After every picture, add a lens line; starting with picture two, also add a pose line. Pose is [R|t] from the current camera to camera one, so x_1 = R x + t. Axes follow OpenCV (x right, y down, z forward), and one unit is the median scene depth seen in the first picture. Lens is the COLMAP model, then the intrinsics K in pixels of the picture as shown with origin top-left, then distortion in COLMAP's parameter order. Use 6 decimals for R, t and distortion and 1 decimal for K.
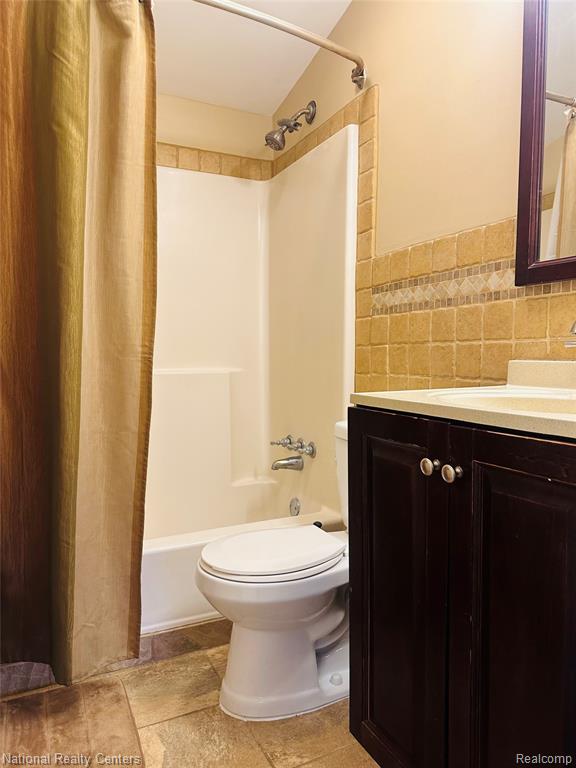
lens RADIAL K [[537.9, 0, 285.1], [0, 537.9, 384.0], [0, 0, 1]] dist [0.075134, -0.085701]
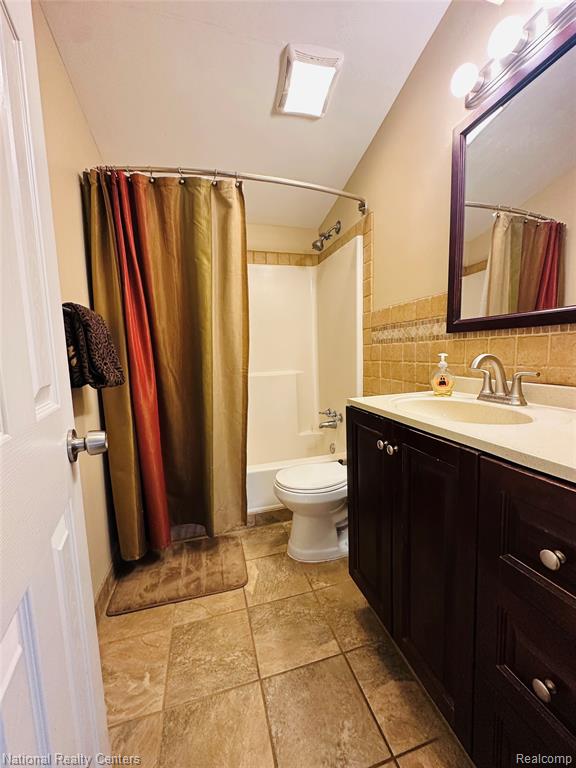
lens RADIAL K [[306.8, 0, 292.0], [0, 306.8, 382.5], [0, 0, 1]] dist [-0.002394, 0.000521]
pose [[0.986163, -0.011511, -0.165380, 0.086716], [0.020254, 0.998479, 0.051276, -0.074374], [0.164538, -0.053916, 0.984896, -0.044824]]
